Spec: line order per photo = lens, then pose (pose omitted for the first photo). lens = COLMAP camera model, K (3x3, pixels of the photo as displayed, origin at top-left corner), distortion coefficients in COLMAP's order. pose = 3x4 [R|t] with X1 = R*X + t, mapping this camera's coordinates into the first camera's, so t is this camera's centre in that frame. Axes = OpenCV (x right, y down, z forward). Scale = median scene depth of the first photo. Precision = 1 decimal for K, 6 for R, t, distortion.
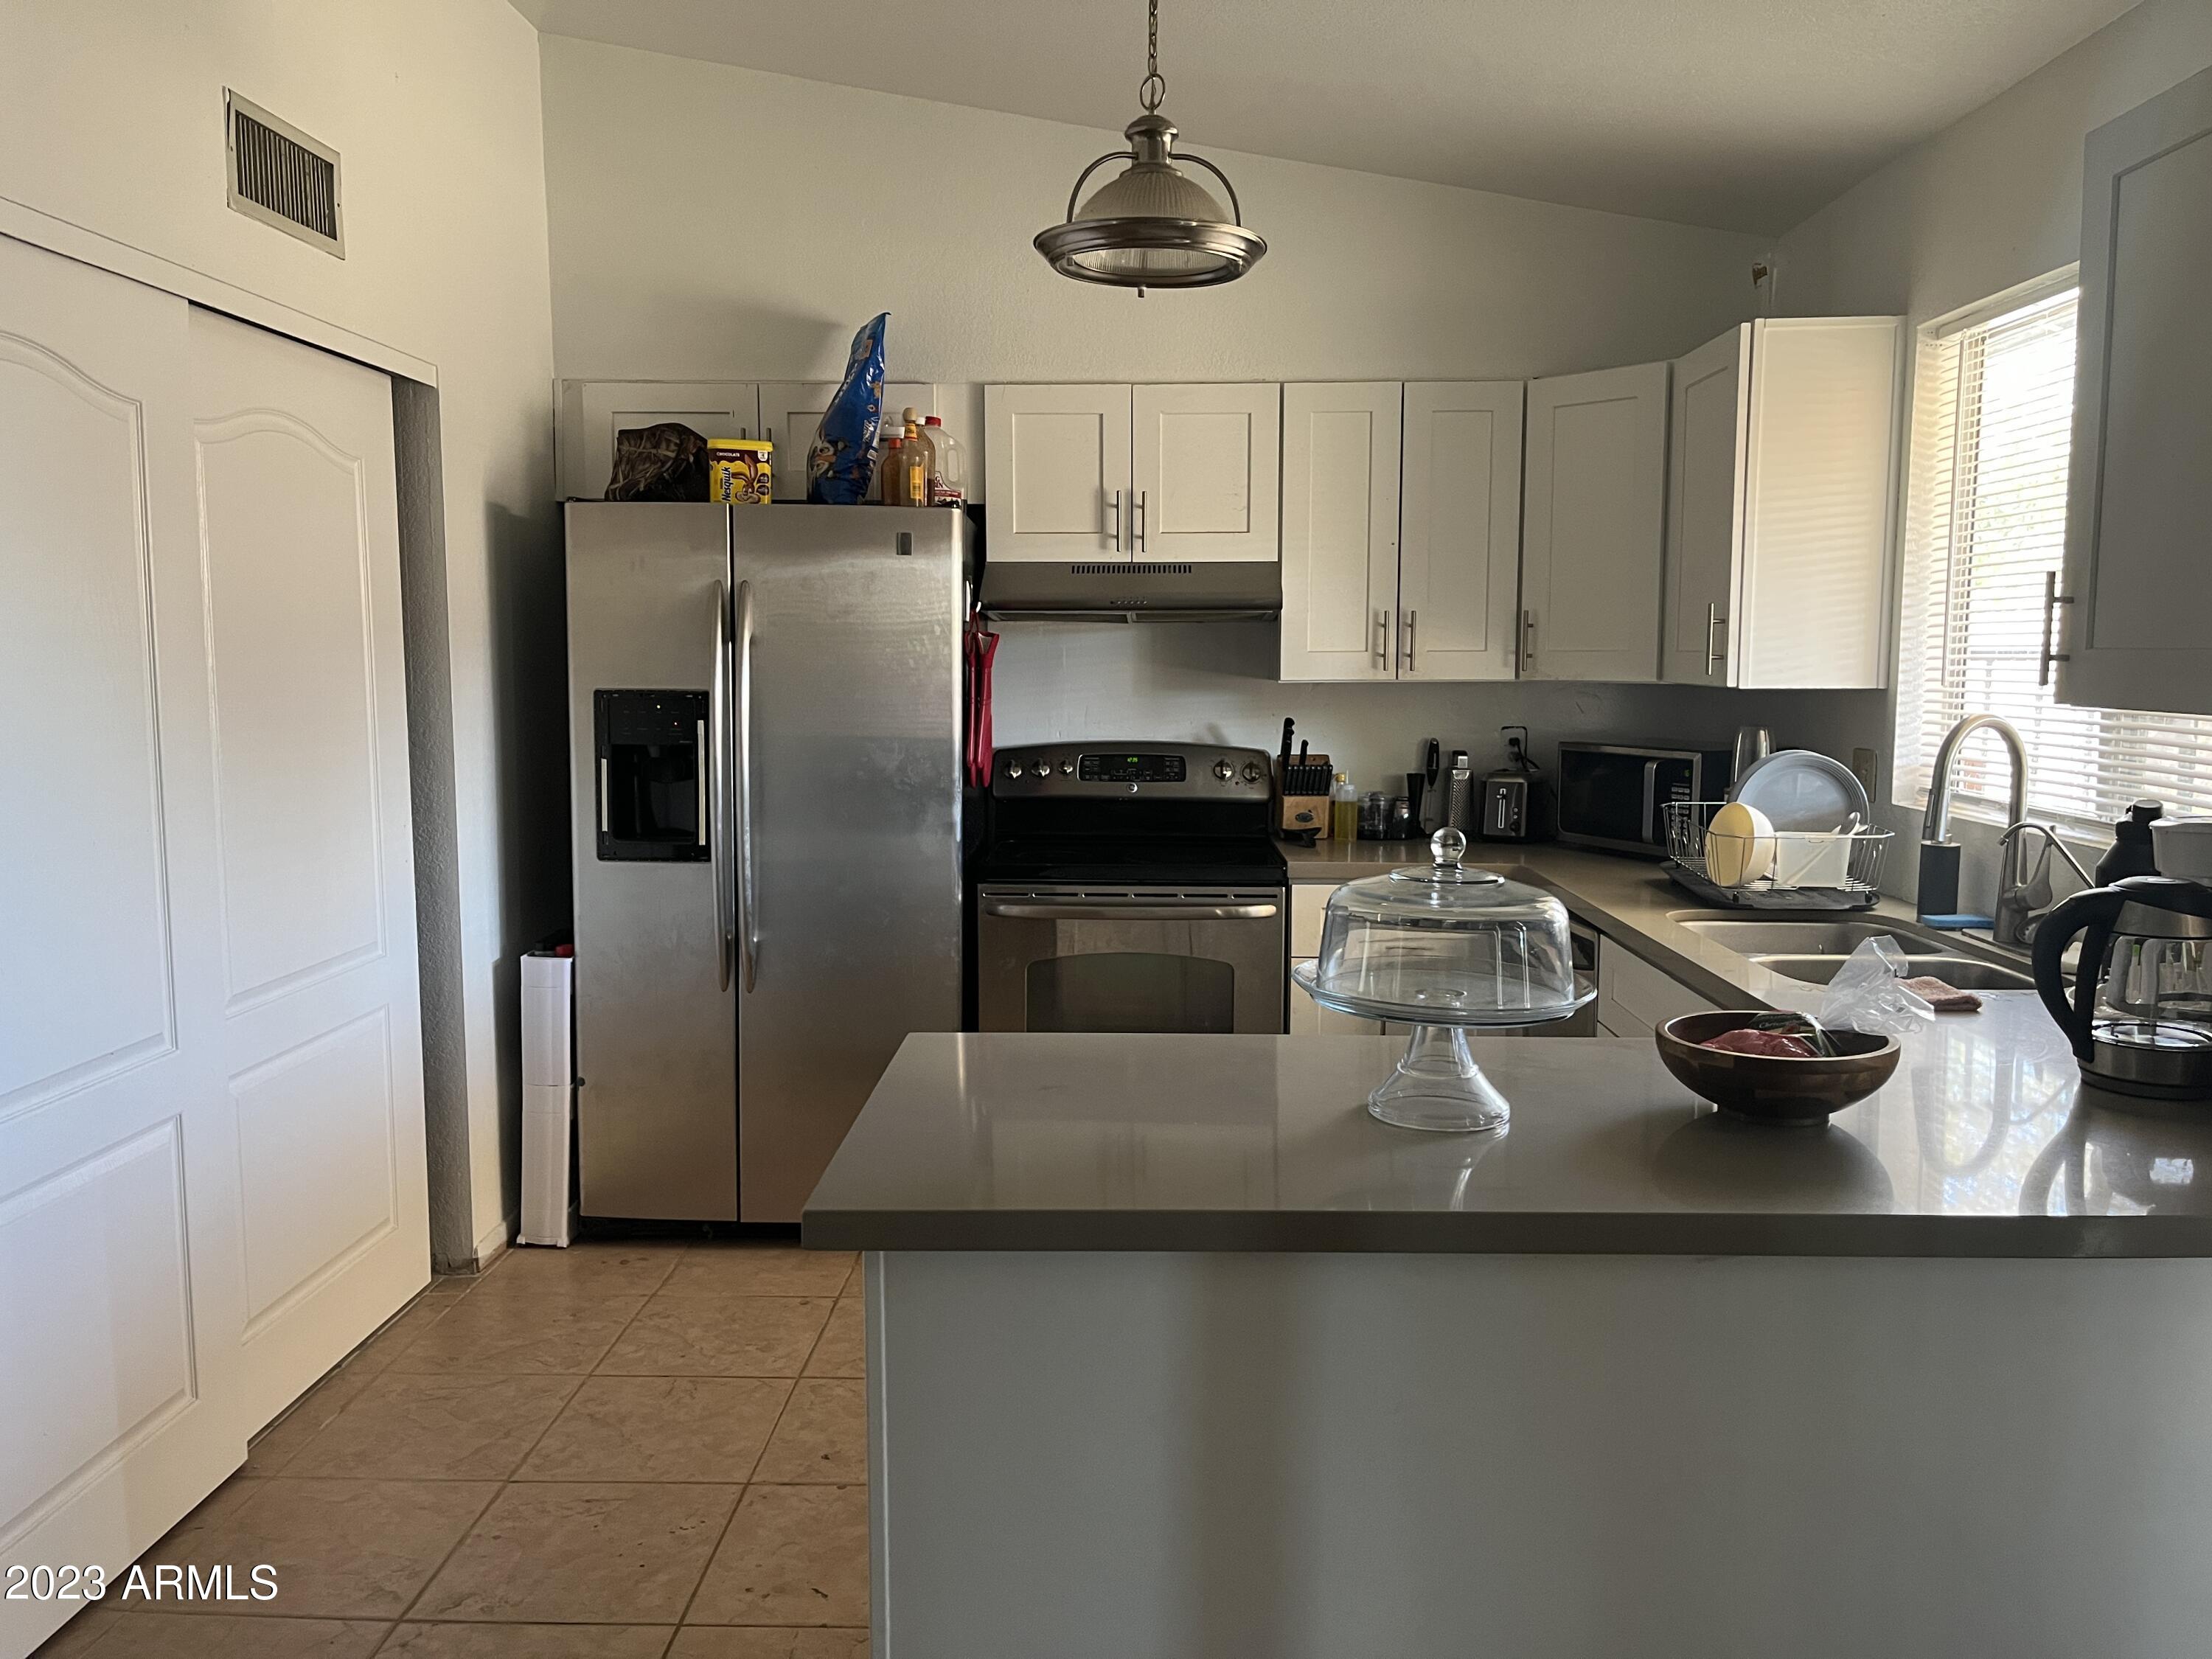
lens RADIAL K [[1683.6, 0, 1106.0], [0, 1683.6, 829.5], [0, 0, 1]] dist [0.104547, 0.000732]
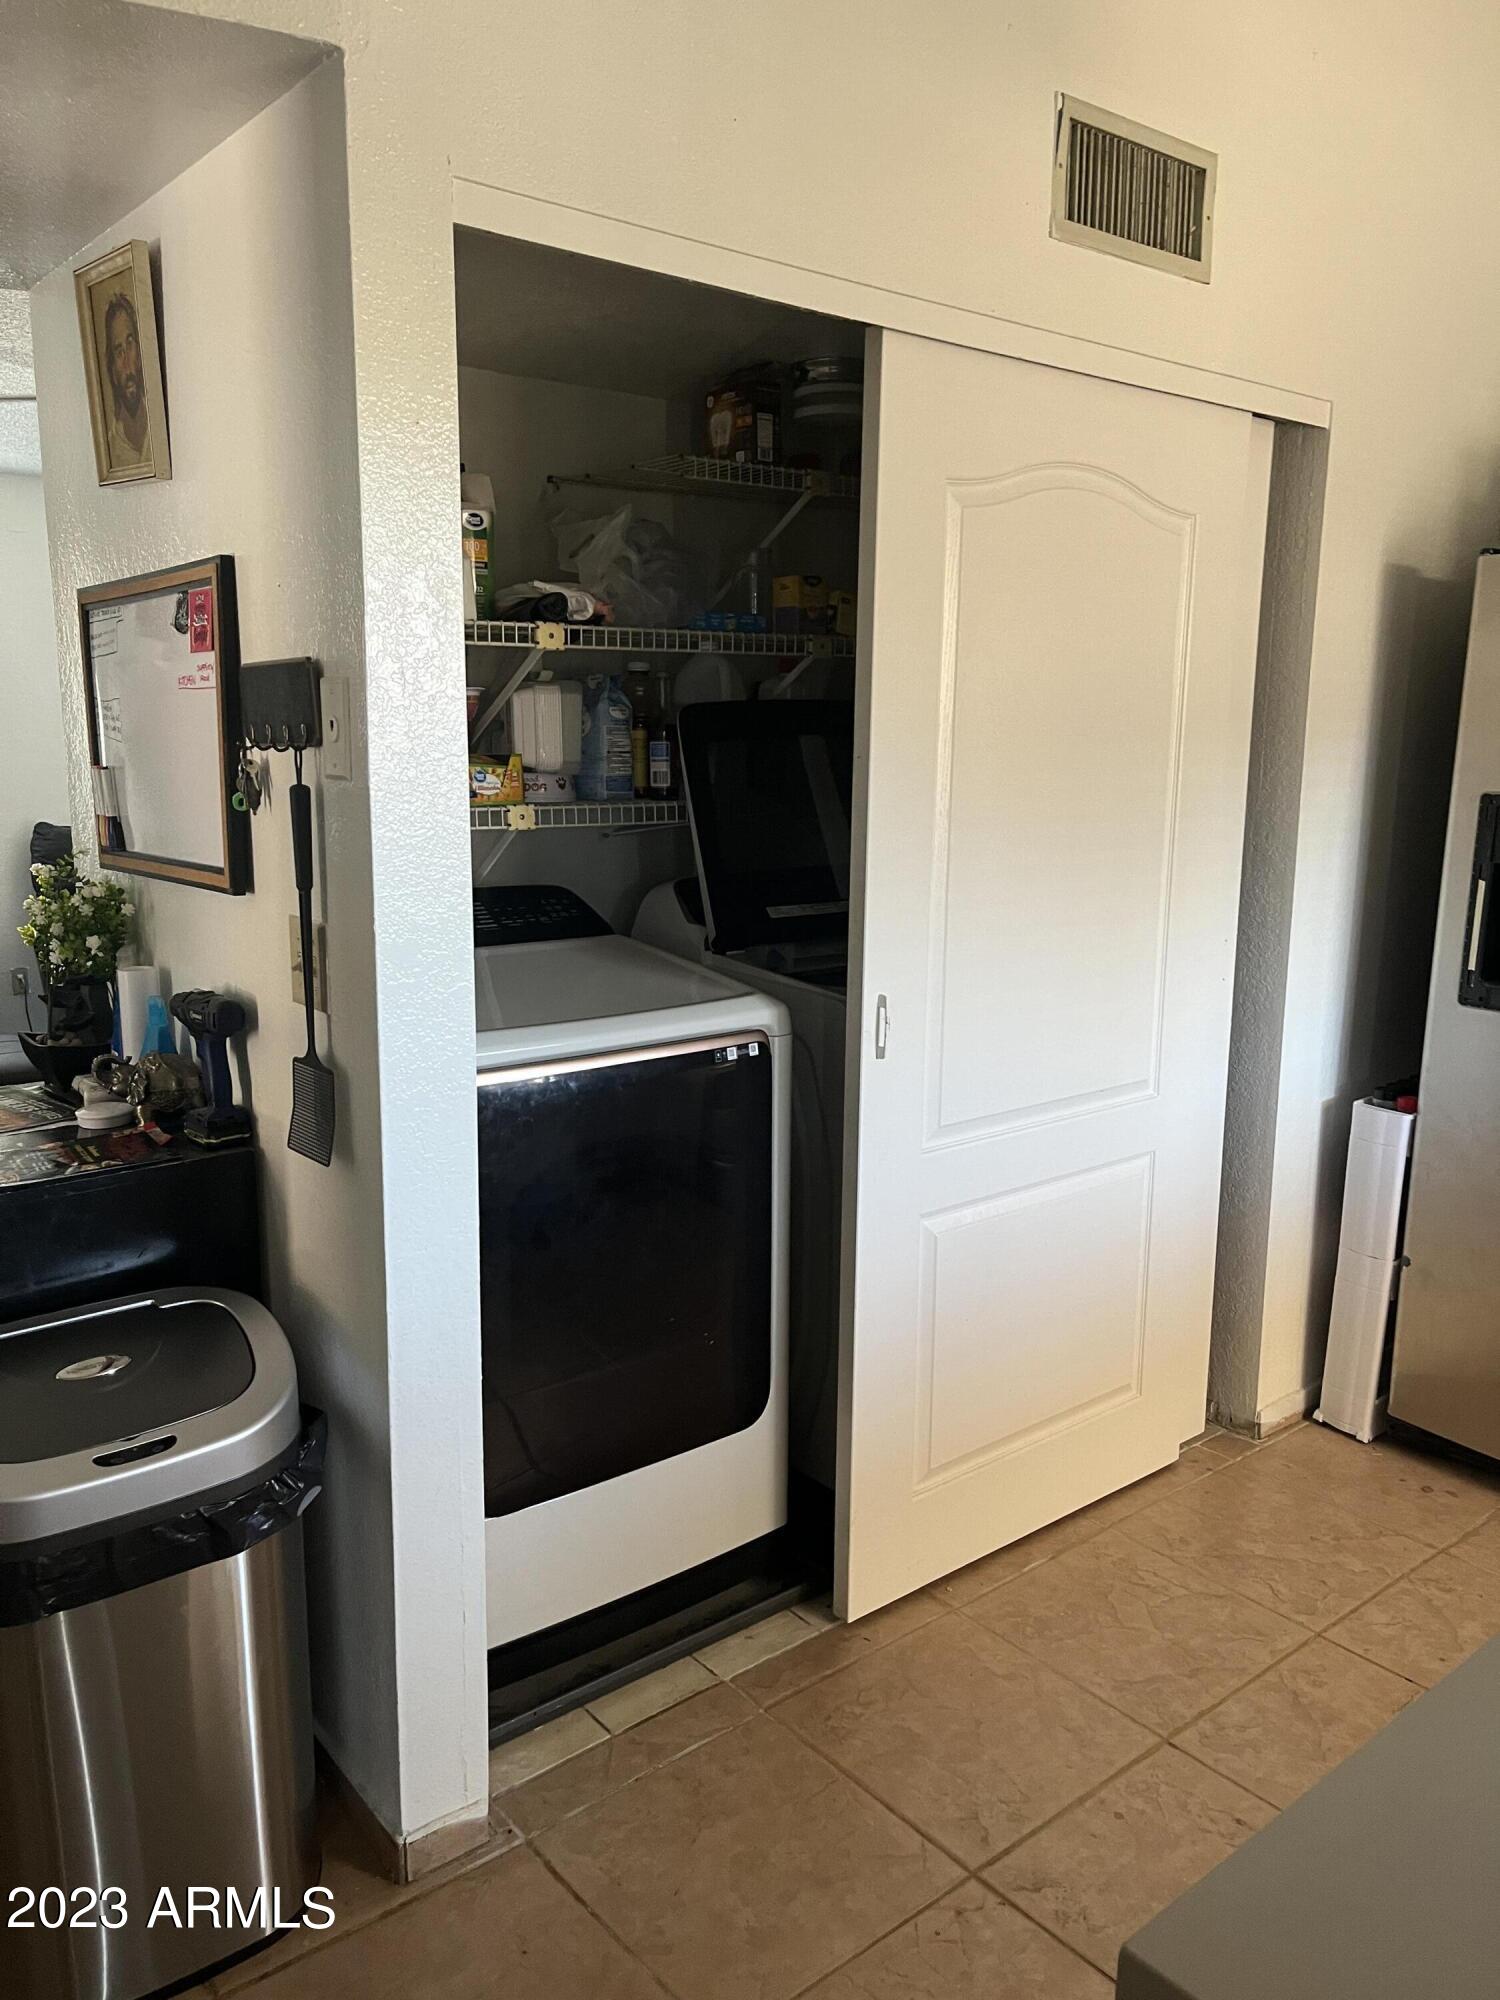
lens RADIAL K [[1463.1, 0, 750.0], [0, 1463.1, 1000.0], [0, 0, 1]] dist [0.093314, -0.133249]
pose [[0.651201, 0.141483, -0.745601, 0.009224], [-0.089462, 0.989929, 0.109710, -0.034169], [0.753614, -0.004740, 0.657300, 0.306774]]
